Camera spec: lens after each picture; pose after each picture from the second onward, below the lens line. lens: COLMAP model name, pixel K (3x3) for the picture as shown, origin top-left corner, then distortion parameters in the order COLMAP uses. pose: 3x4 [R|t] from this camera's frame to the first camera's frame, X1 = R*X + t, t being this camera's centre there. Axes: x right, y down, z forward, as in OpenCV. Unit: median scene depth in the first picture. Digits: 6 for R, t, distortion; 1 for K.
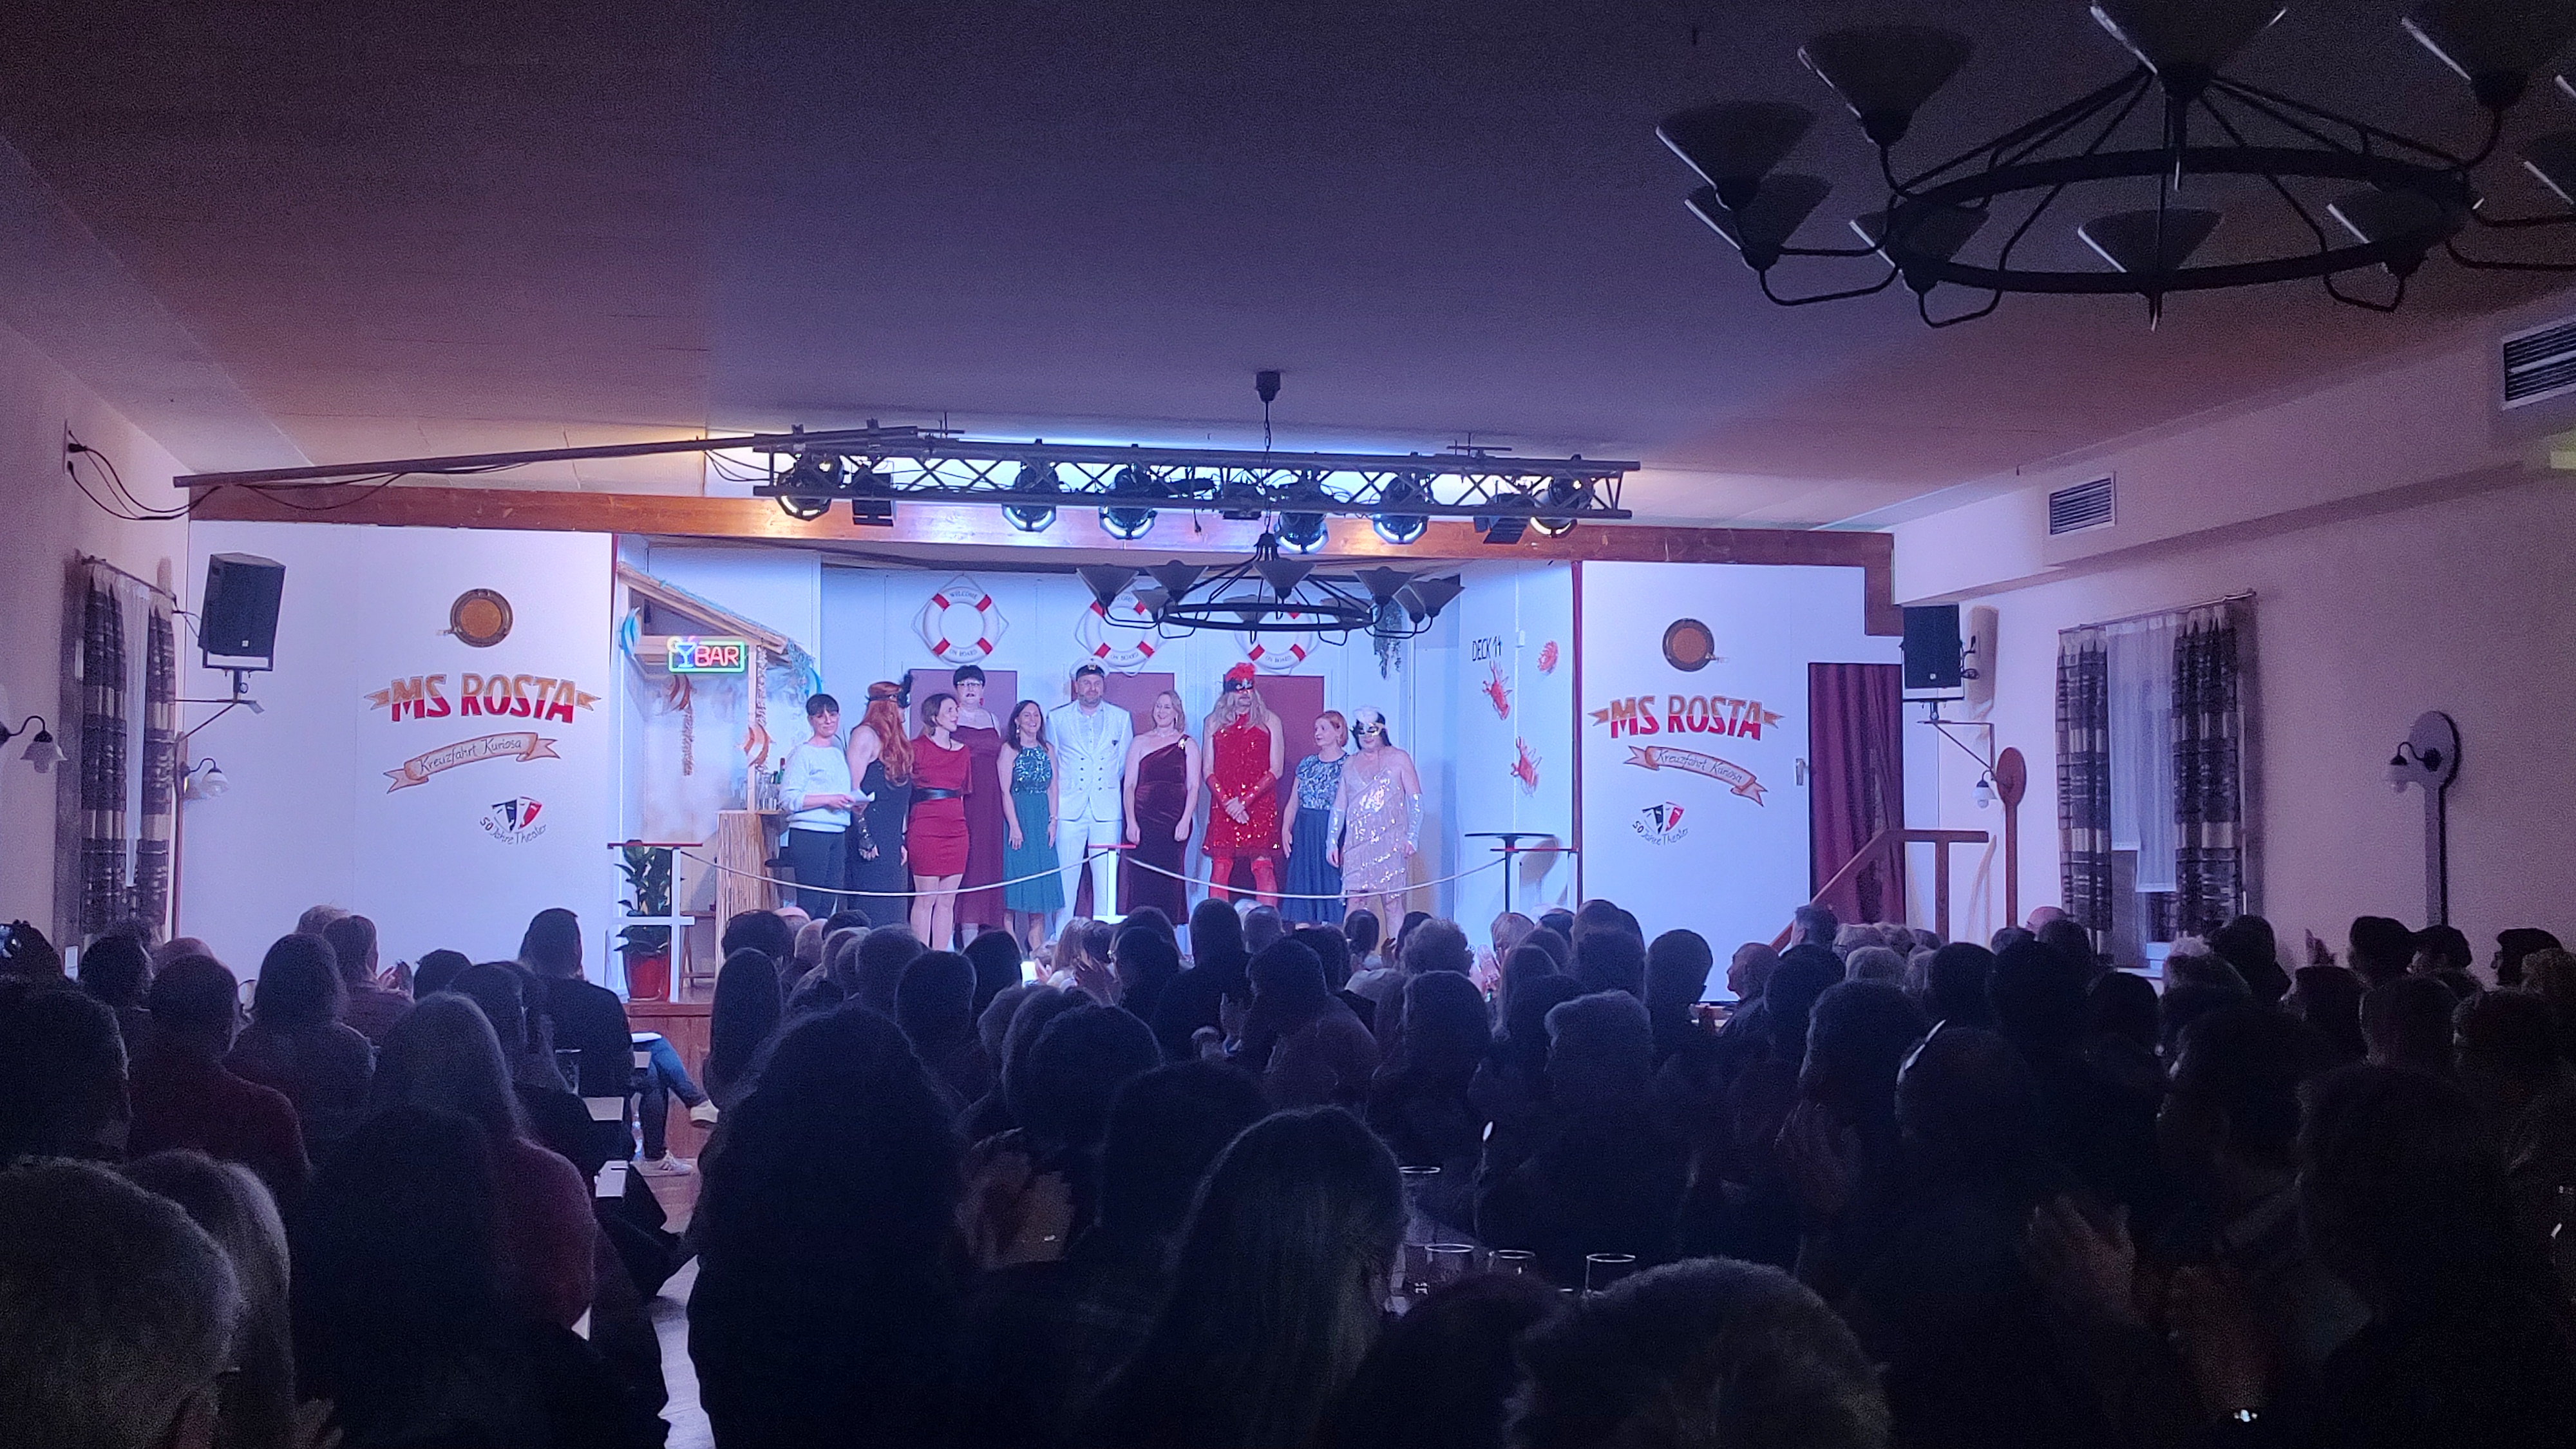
lens RADIAL K [[2366.7, 0, 1287.8], [0, 2366.7, 721.5], [0, 0, 1]] dist [0.004003, -0.002244]
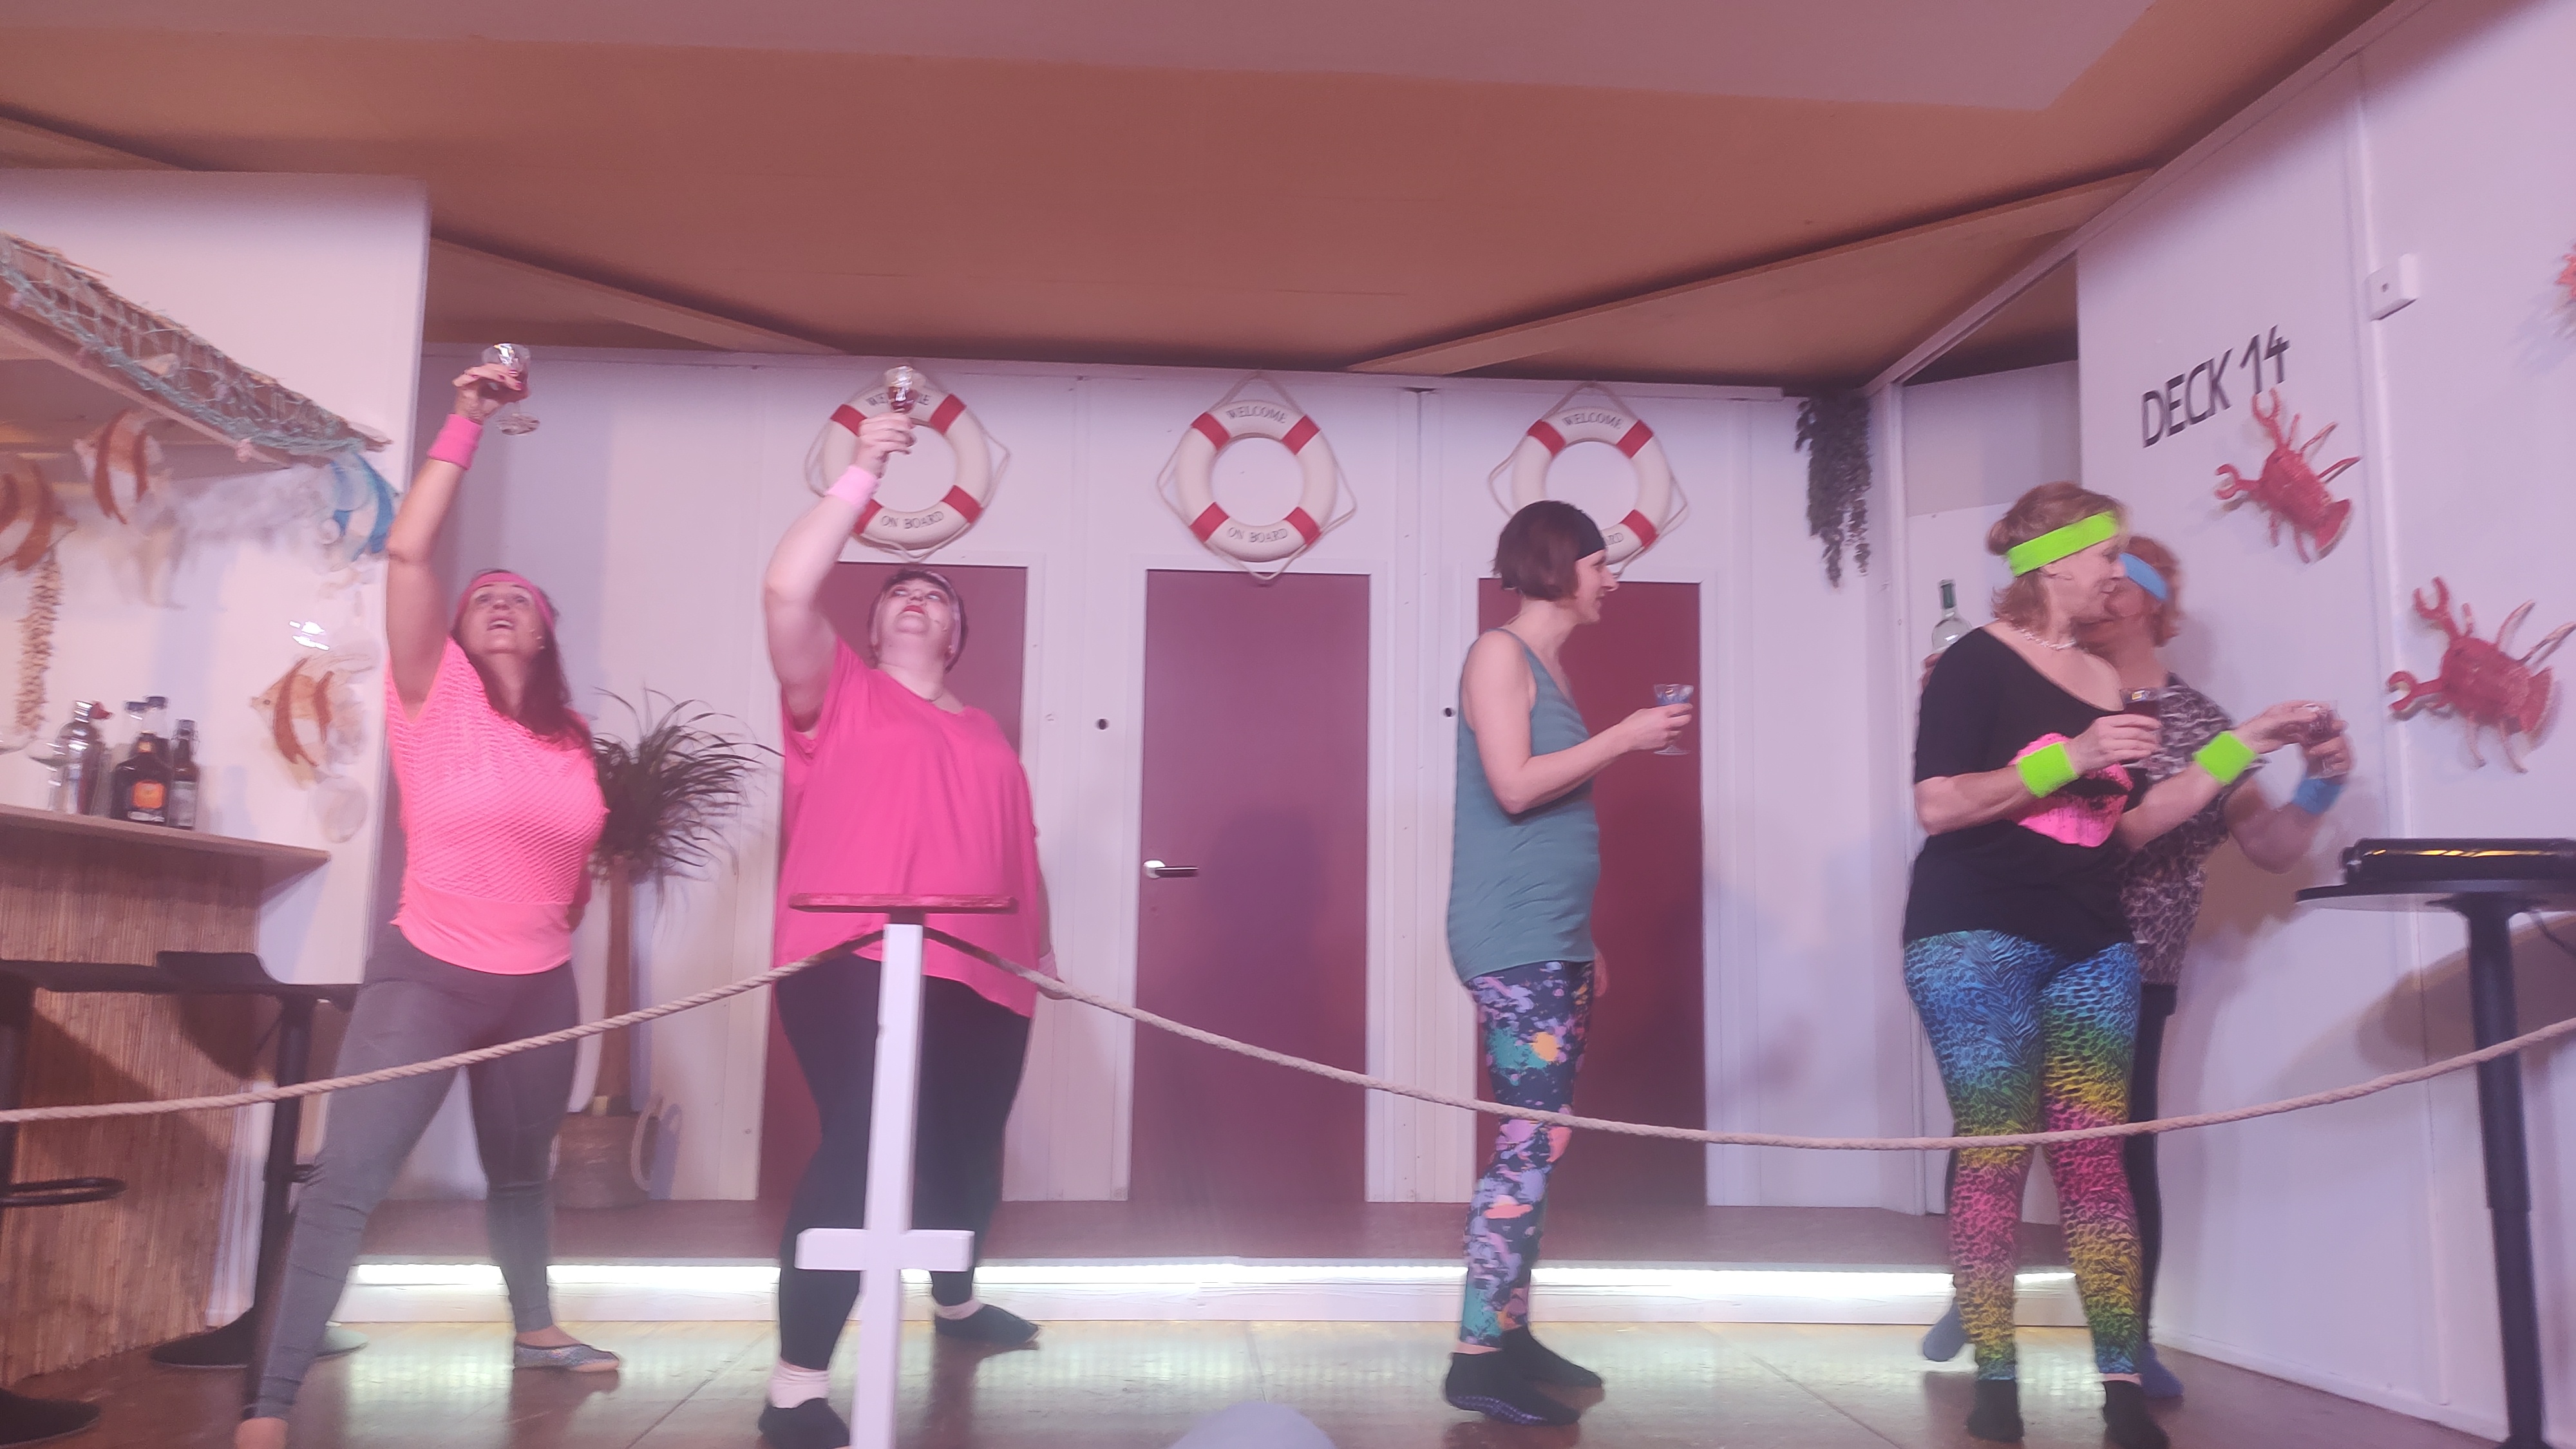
lens RADIAL K [[1858.3, 0, 1279.9], [0, 1858.3, 712.2], [0, 0, 1]] dist [0.031020, -0.024953]
pose [[0.988724, -0.014720, -0.149026, -0.013664], [0.000575, 0.995523, -0.094520, 0.045256], [0.149750, 0.093368, 0.984306, 0.726273]]
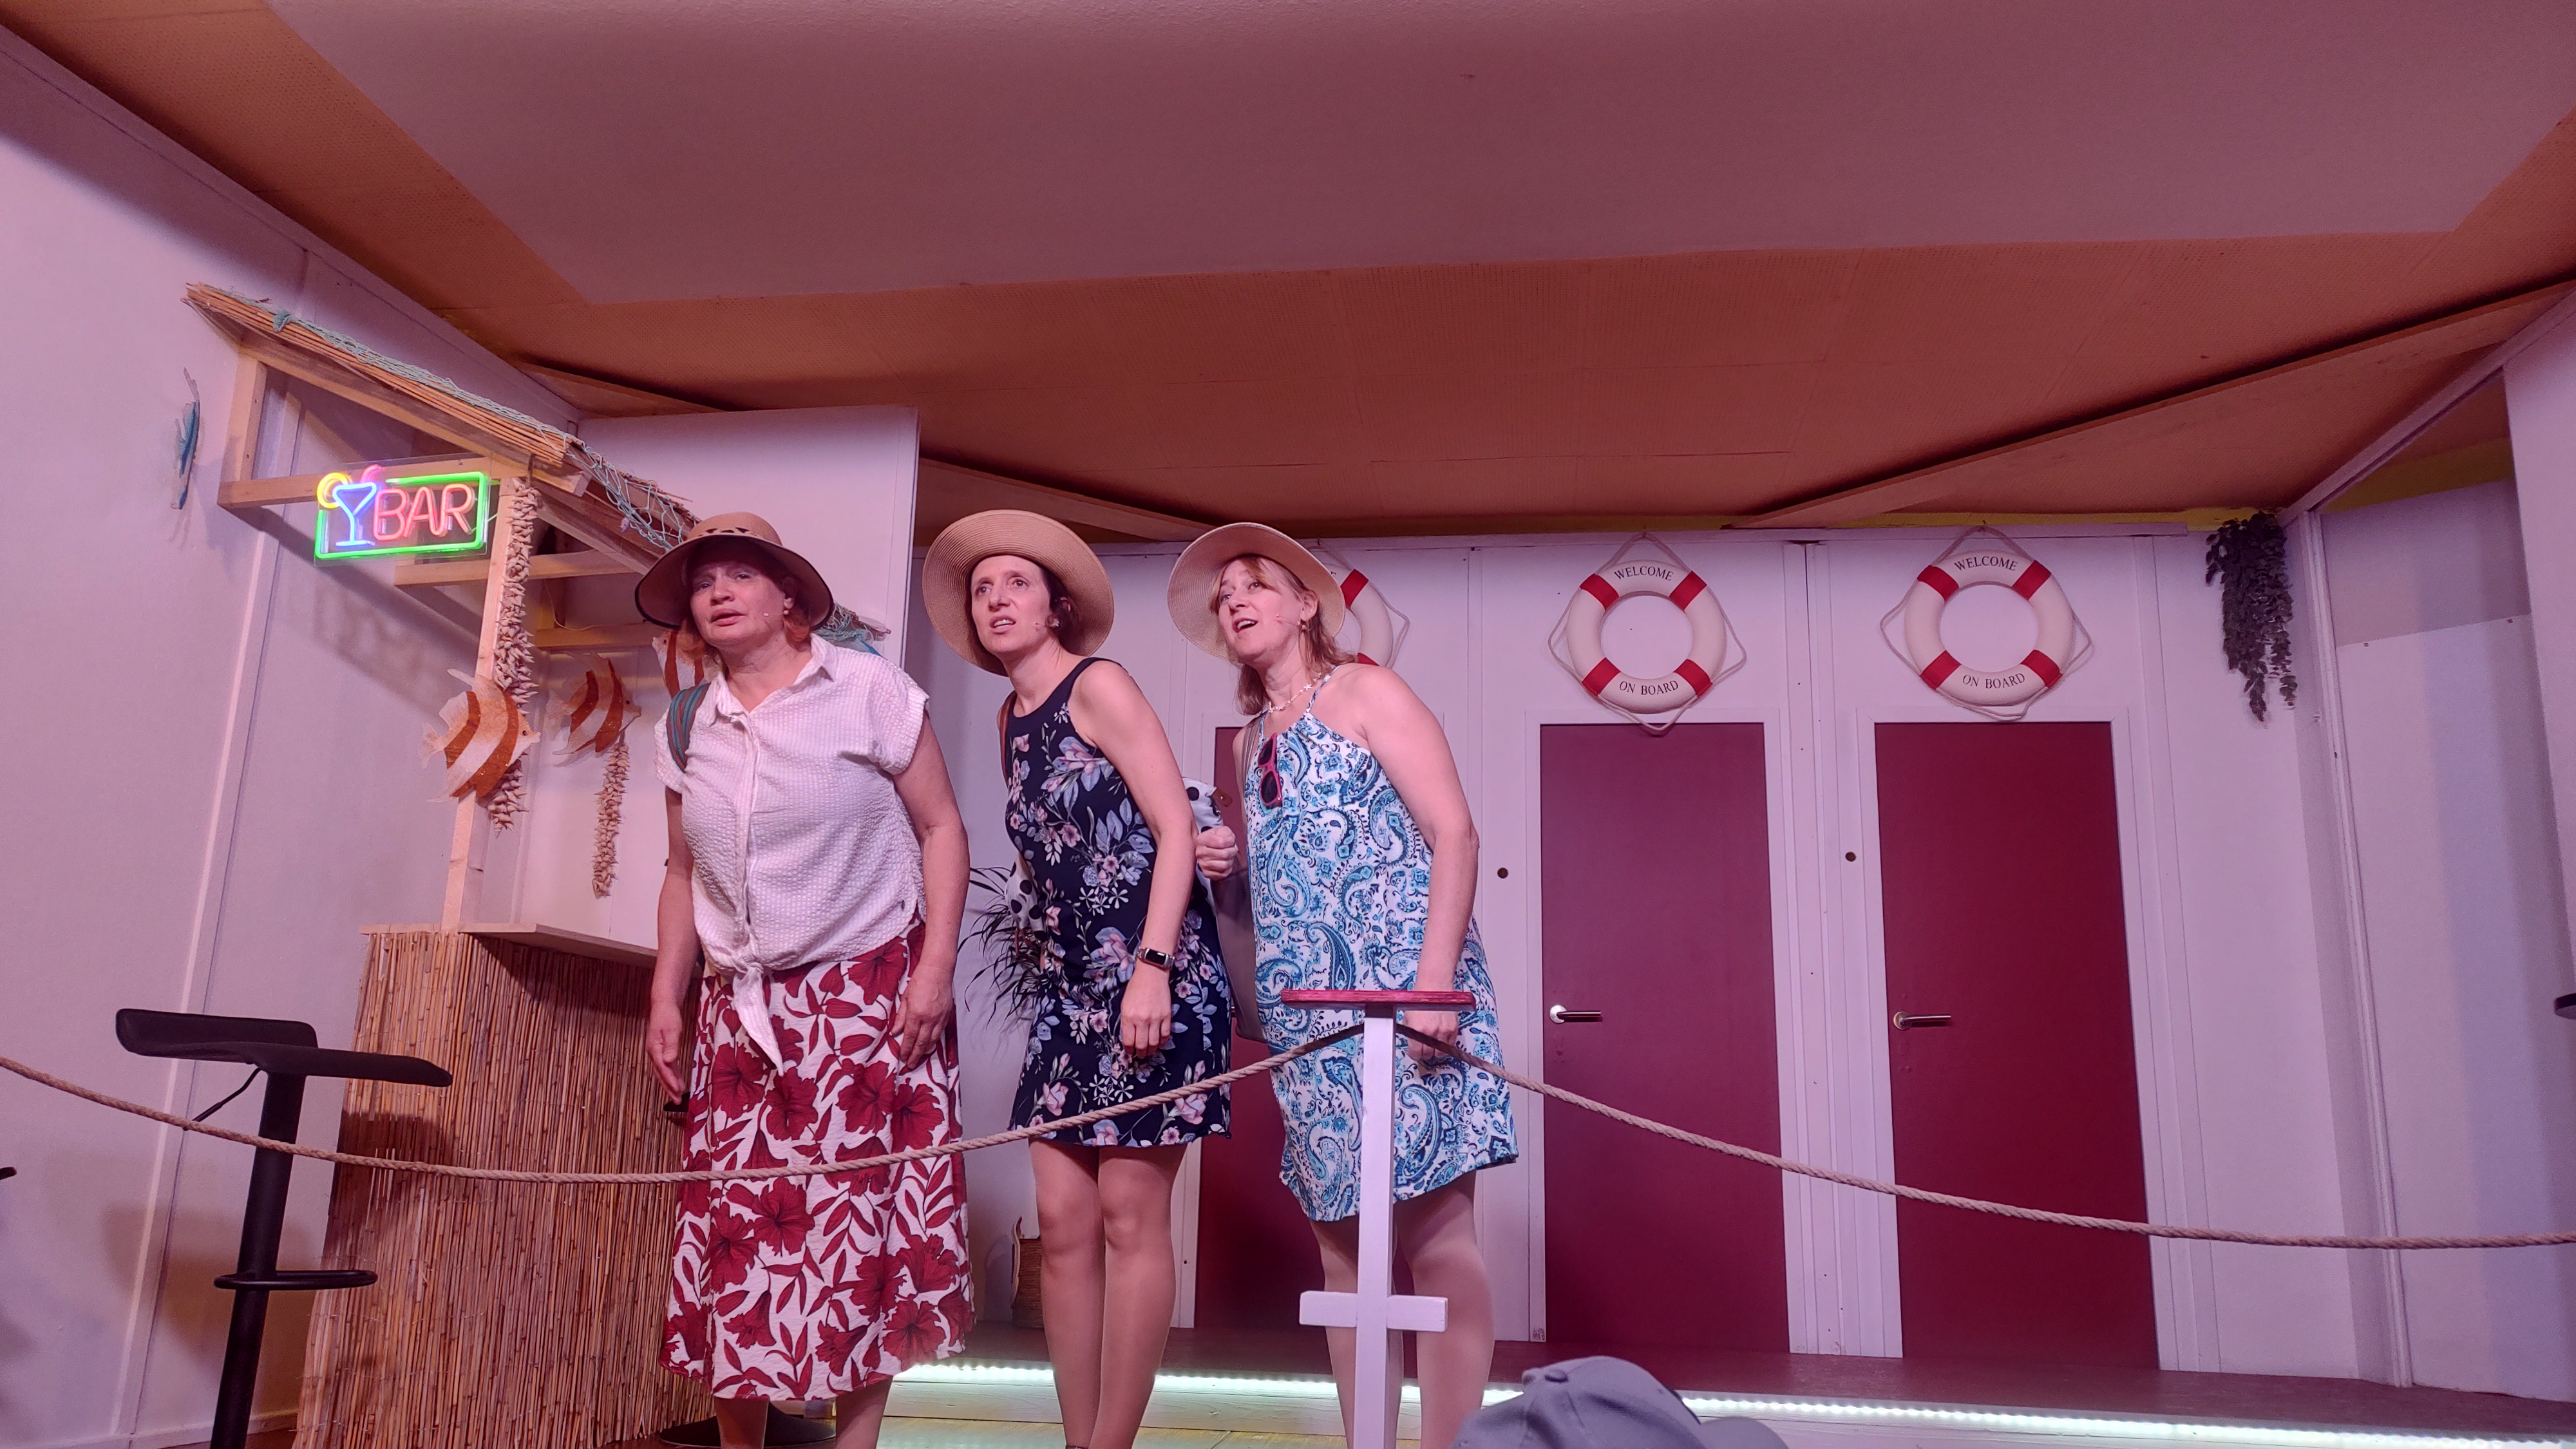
lens RADIAL K [[1838.5, 0, 1284.9], [0, 1838.5, 723.0], [0, 0, 1]] dist [0.028817, -0.030462]
pose [[0.940426, -0.058831, -0.334870, -0.016893], [-0.002797, 0.983544, -0.180649, 0.051659], [0.339987, 0.170823, 0.924785, 0.708998]]
